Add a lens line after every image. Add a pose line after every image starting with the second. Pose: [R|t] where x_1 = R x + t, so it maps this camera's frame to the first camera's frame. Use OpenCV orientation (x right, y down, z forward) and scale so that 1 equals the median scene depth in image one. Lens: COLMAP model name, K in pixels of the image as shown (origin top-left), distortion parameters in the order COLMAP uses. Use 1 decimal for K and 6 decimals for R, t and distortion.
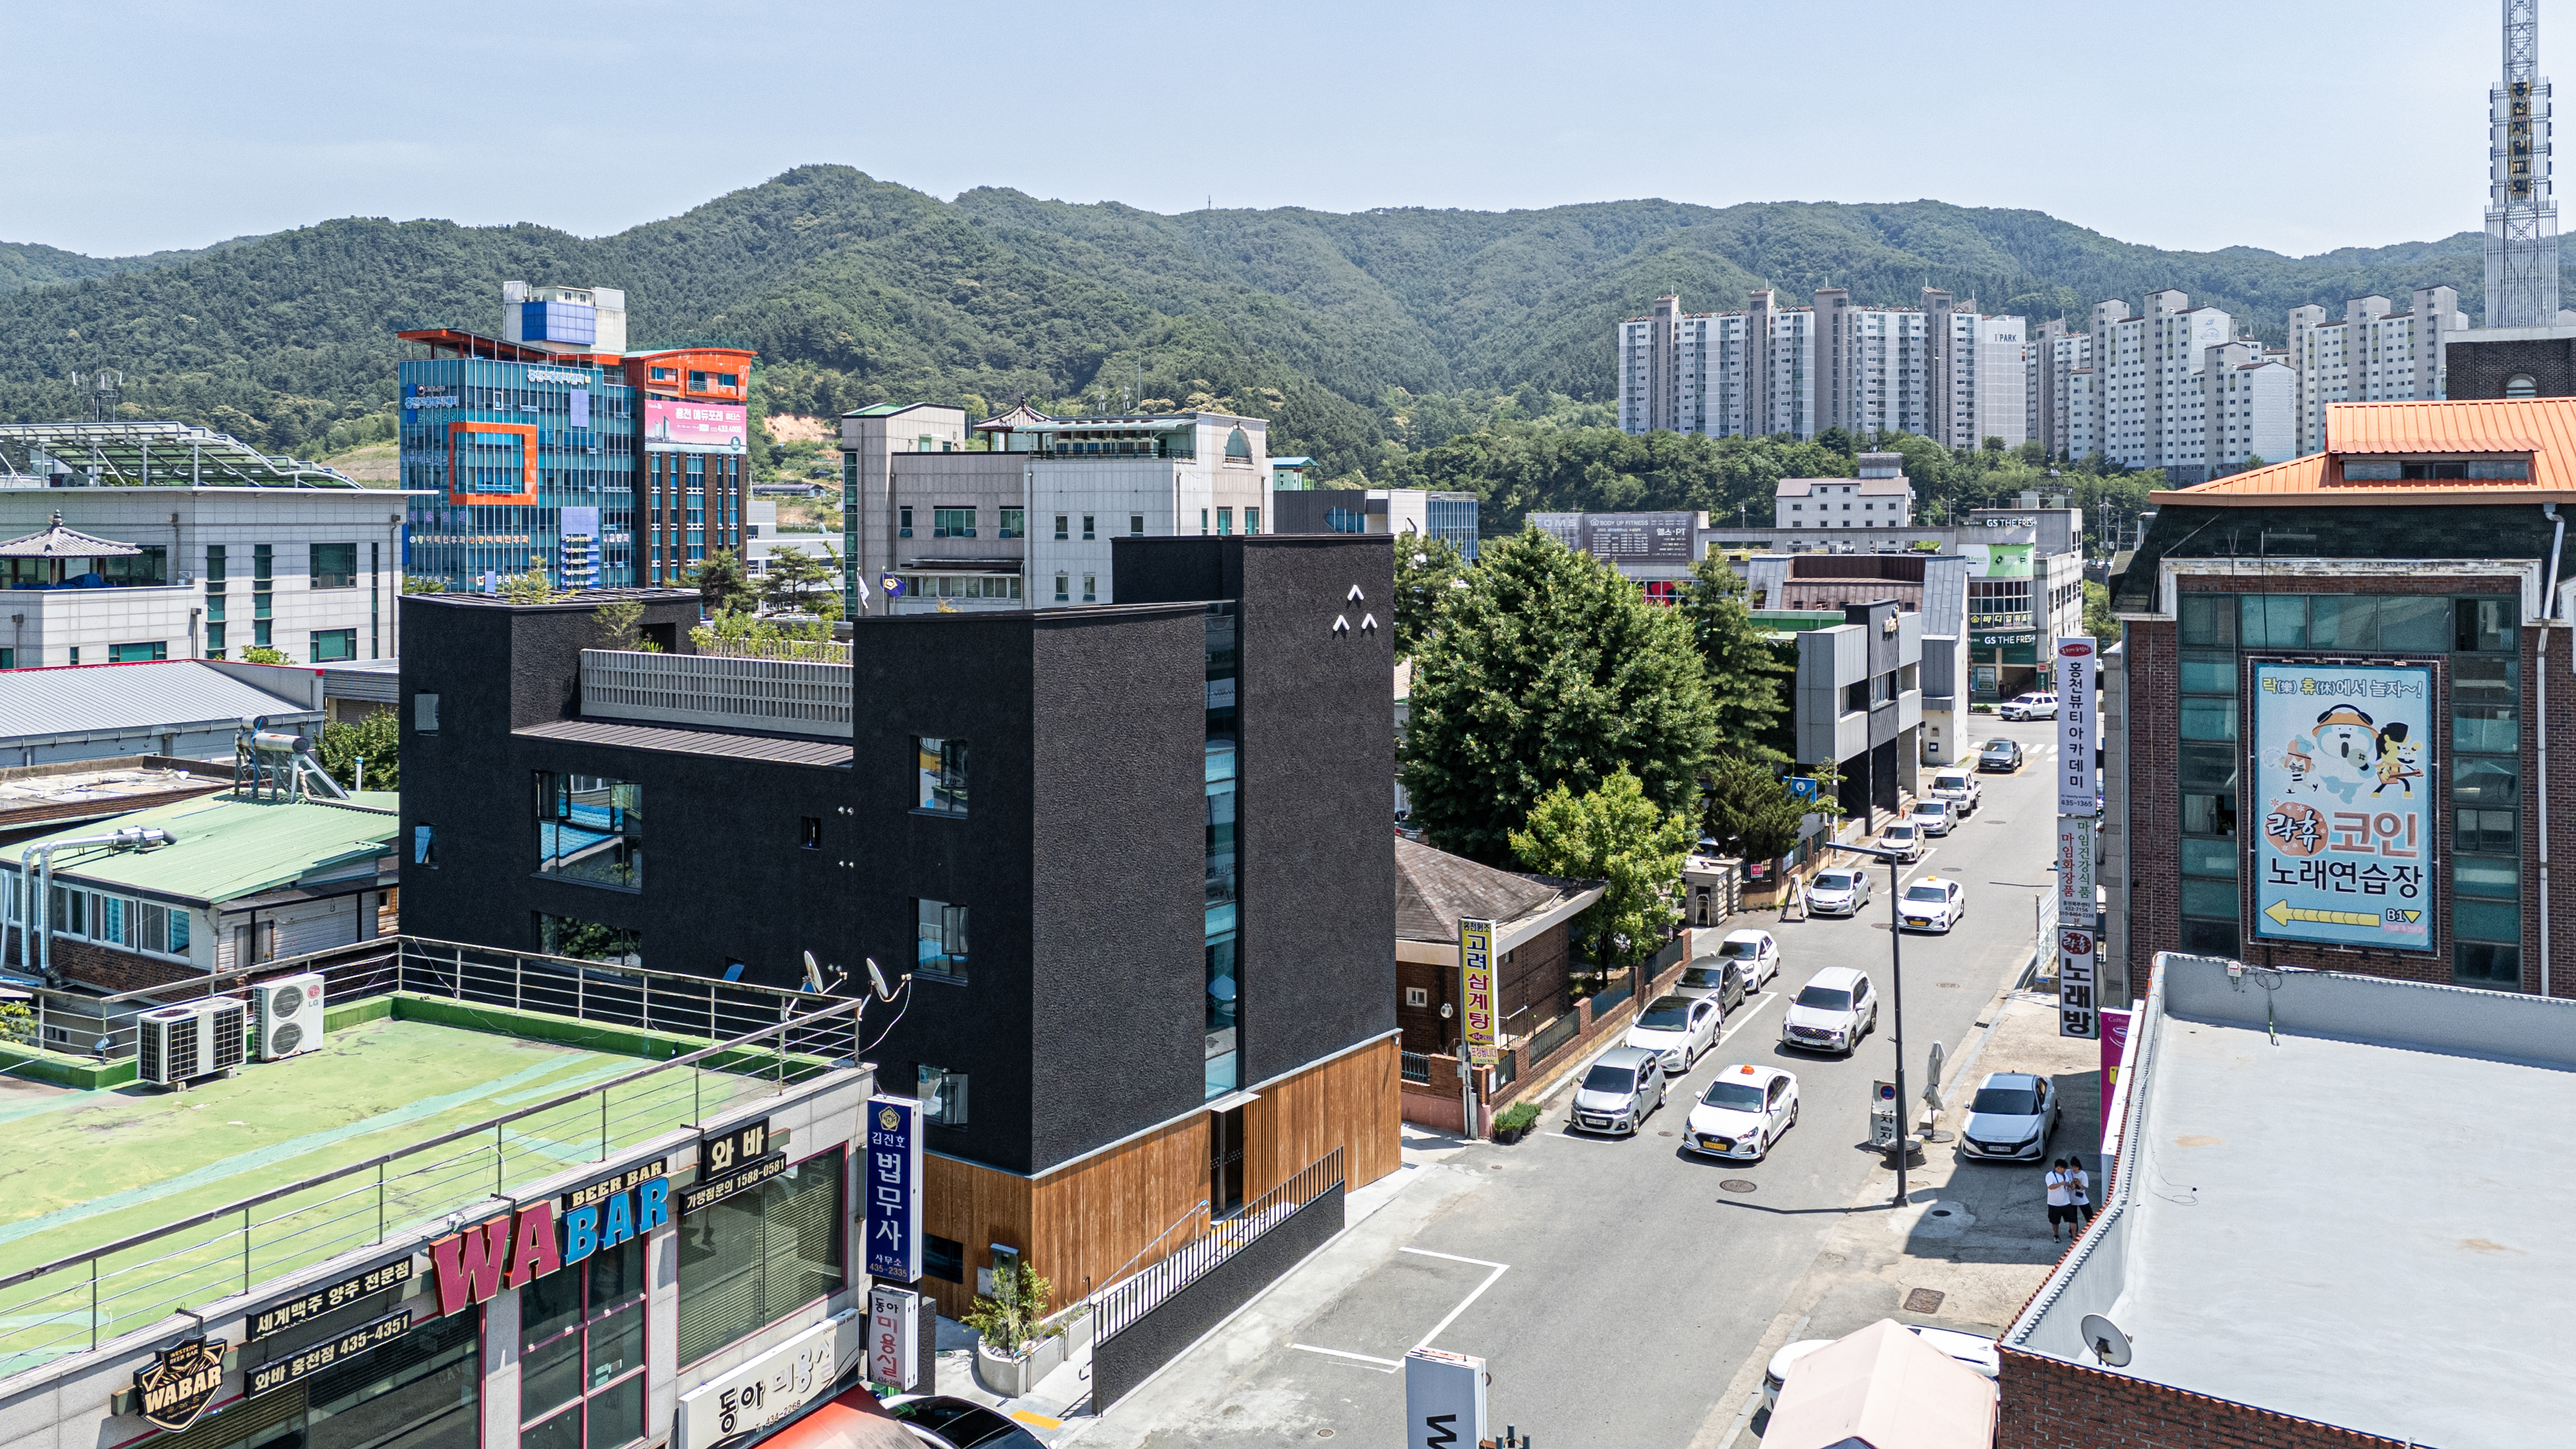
lens RADIAL K [[1788.2, 0, 1294.2], [0, 1788.2, 721.5], [0, 0, 1]] dist [0.000460, -0.002402]
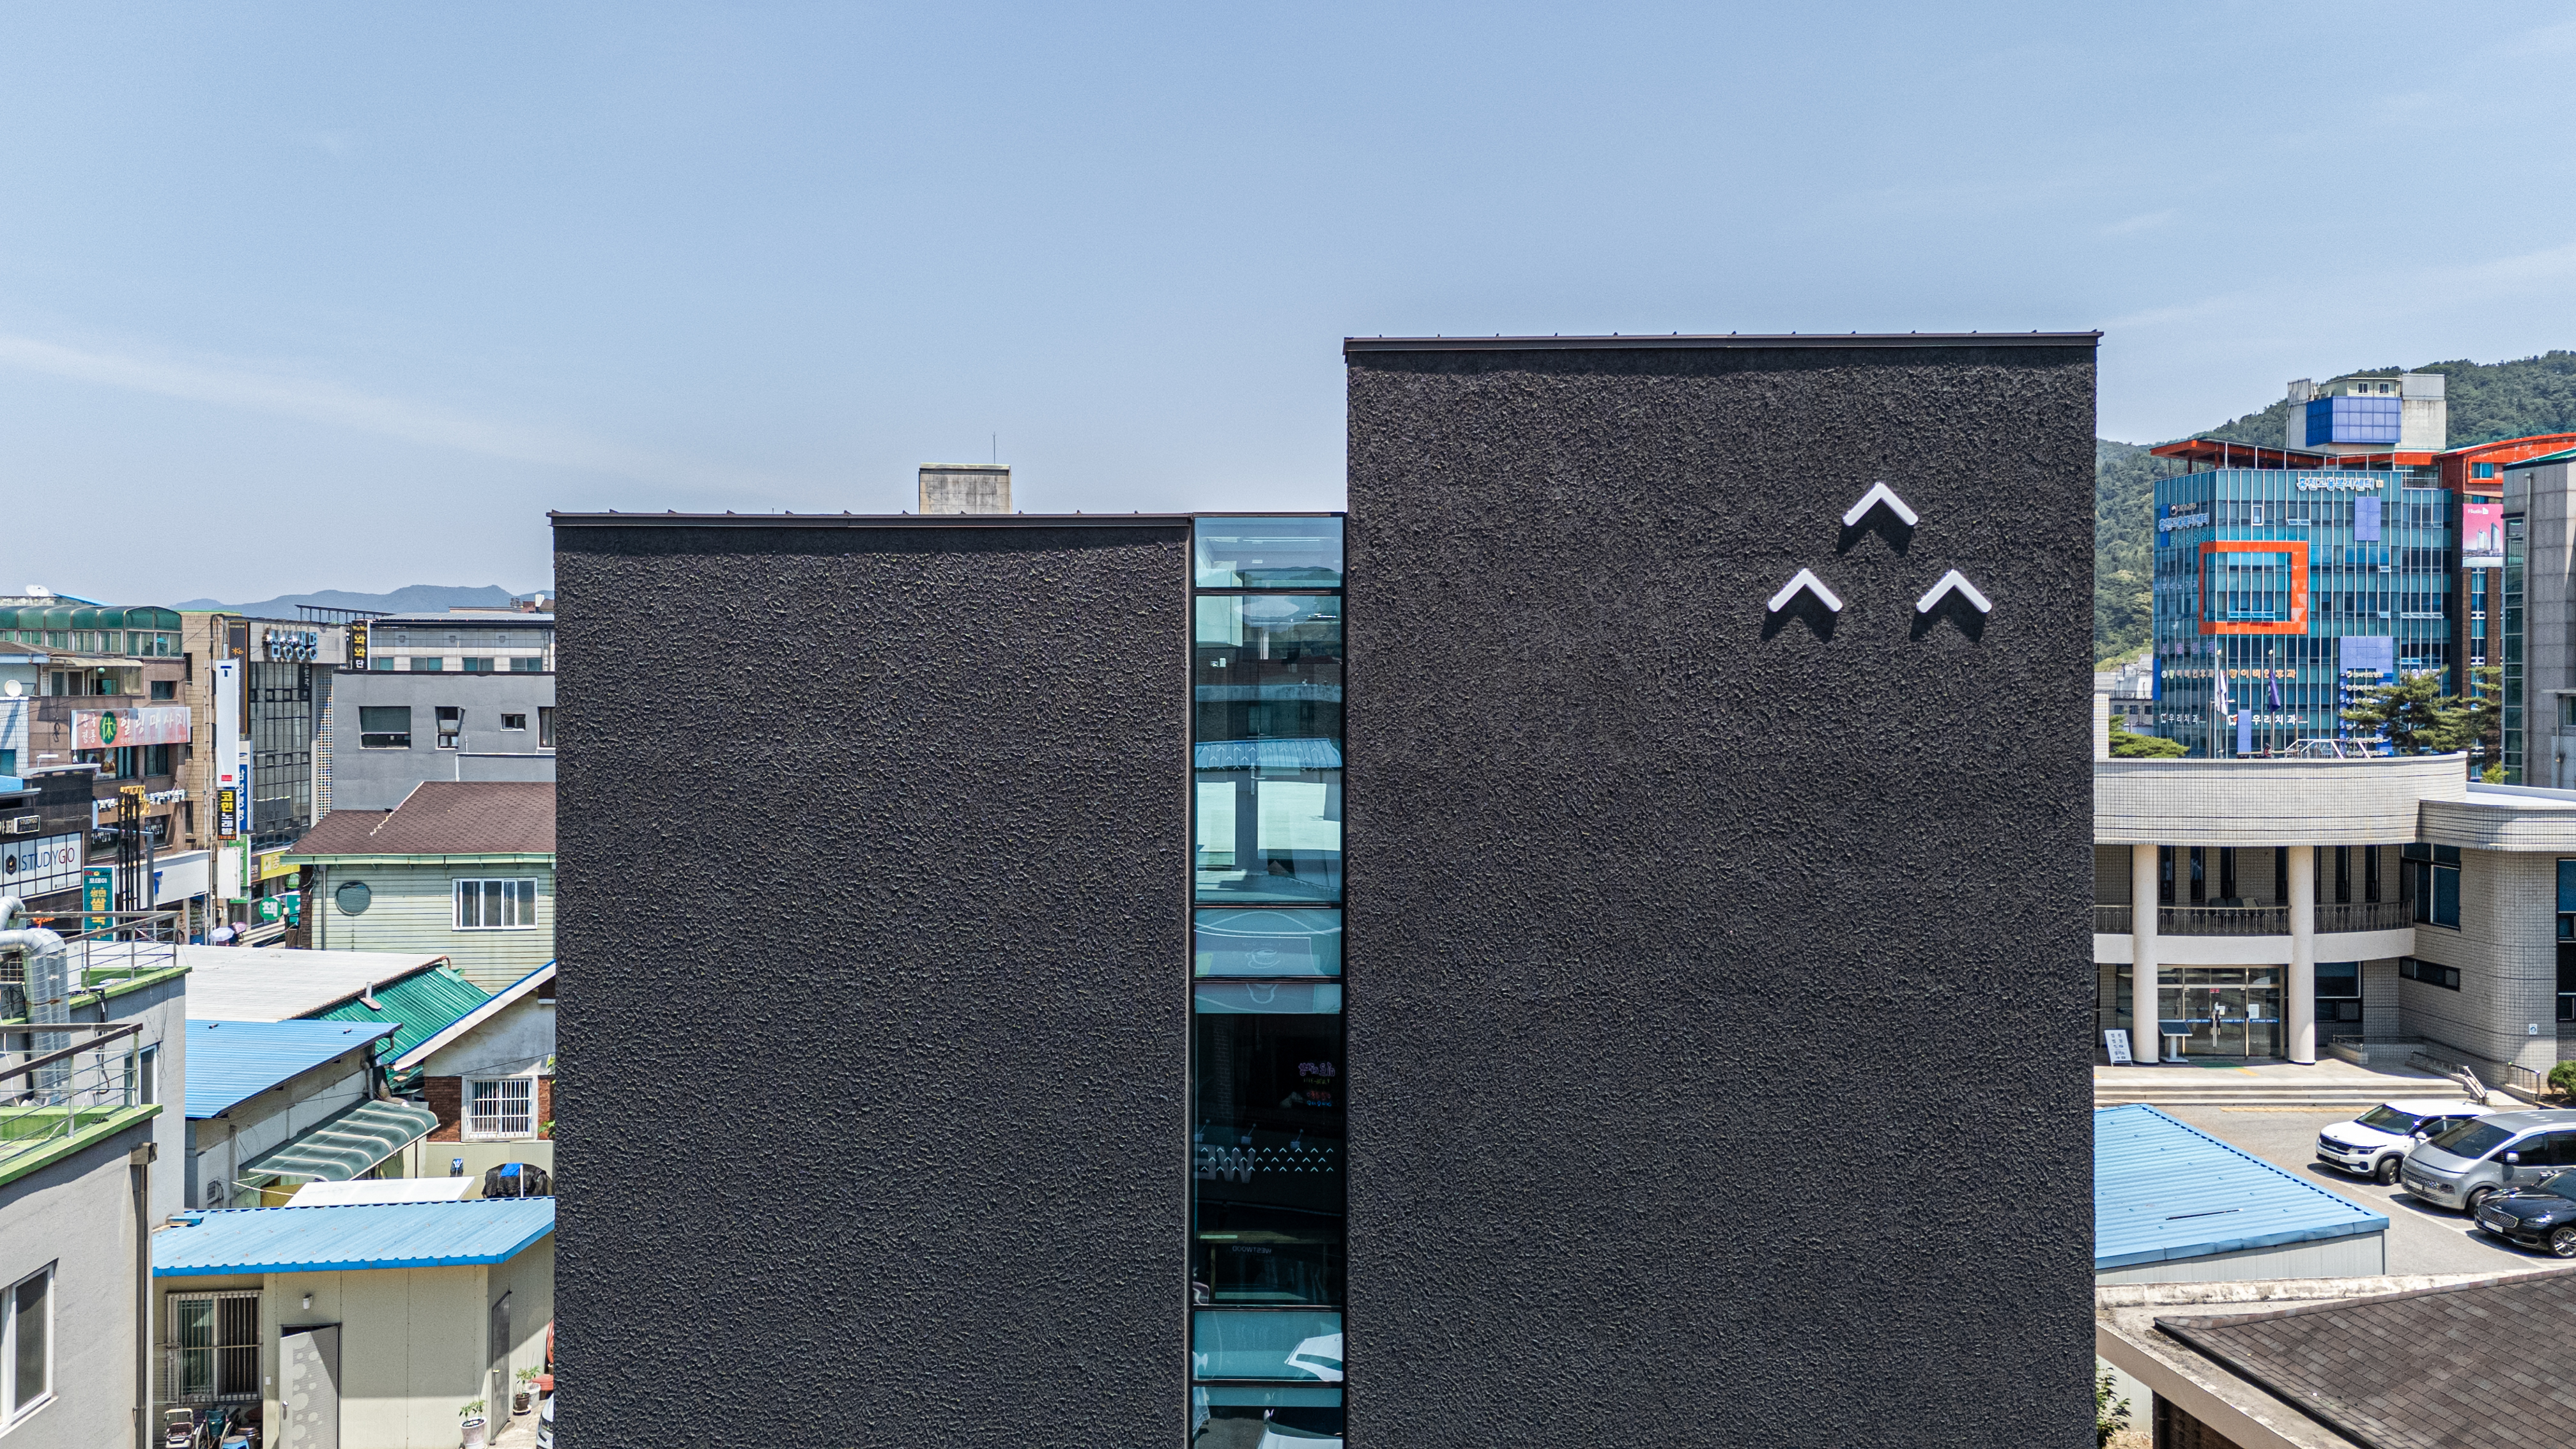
lens RADIAL K [[1788.2, 0, 1283.9], [0, 1788.2, 728.5], [0, 0, 1]] dist [0.000460, -0.002402]
pose [[0.525382, 0.025584, -0.850481, 0.049889], [-0.097855, 0.994732, -0.030526, -0.001647], [0.845220, 0.099262, 0.525119, 0.139295]]
